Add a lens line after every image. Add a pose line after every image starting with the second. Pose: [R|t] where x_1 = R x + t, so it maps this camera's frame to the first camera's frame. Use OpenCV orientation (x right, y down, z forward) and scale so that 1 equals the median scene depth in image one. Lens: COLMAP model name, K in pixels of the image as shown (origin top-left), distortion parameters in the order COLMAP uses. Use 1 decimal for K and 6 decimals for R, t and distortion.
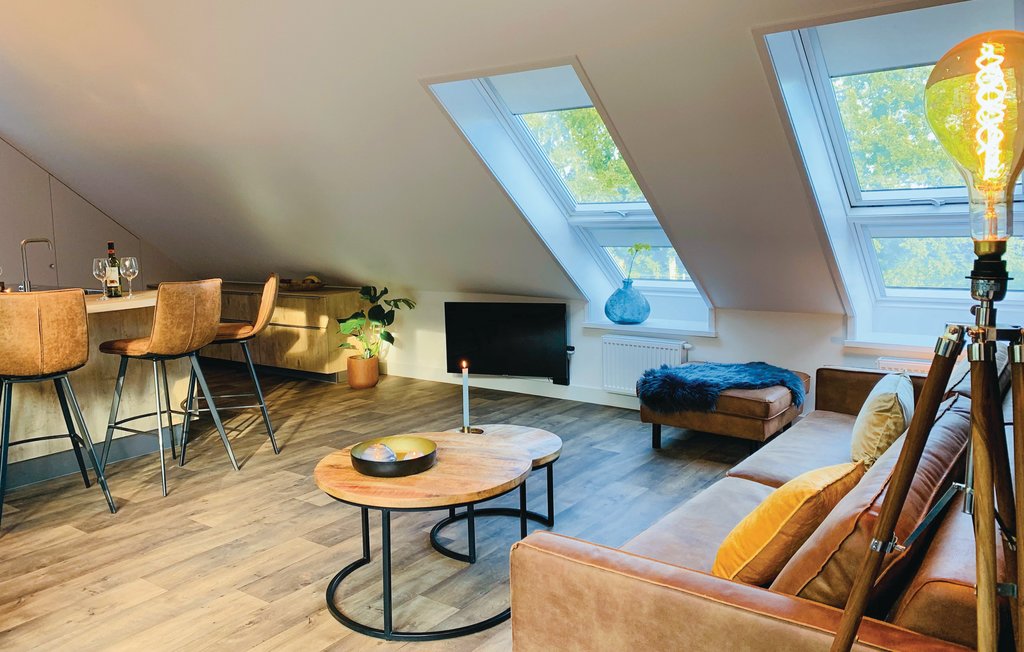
lens RADIAL K [[824.1, 0, 513.7], [0, 824.1, 326.4], [0, 0, 1]] dist [-0.010750, -0.004140]
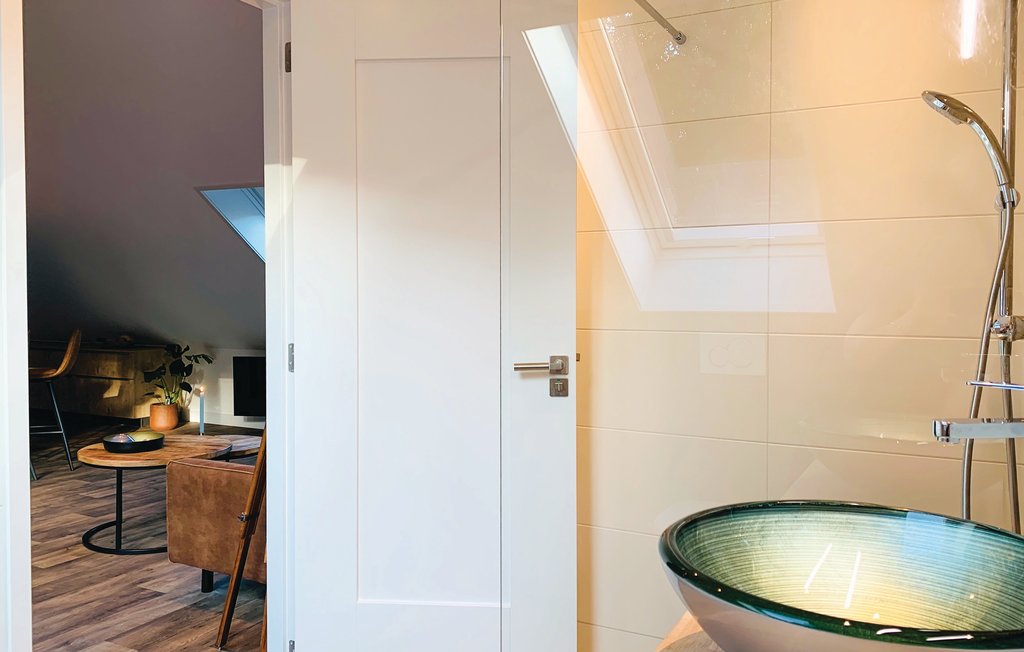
lens RADIAL K [[824.1, 0, 510.5], [0, 824.1, 323.4], [0, 0, 1]] dist [-0.010750, -0.004140]
pose [[0.987515, 0.017404, 0.156560, 0.209171], [-0.002507, 0.995488, -0.094851, 0.057305], [-0.157504, 0.093275, 0.983103, -0.435440]]
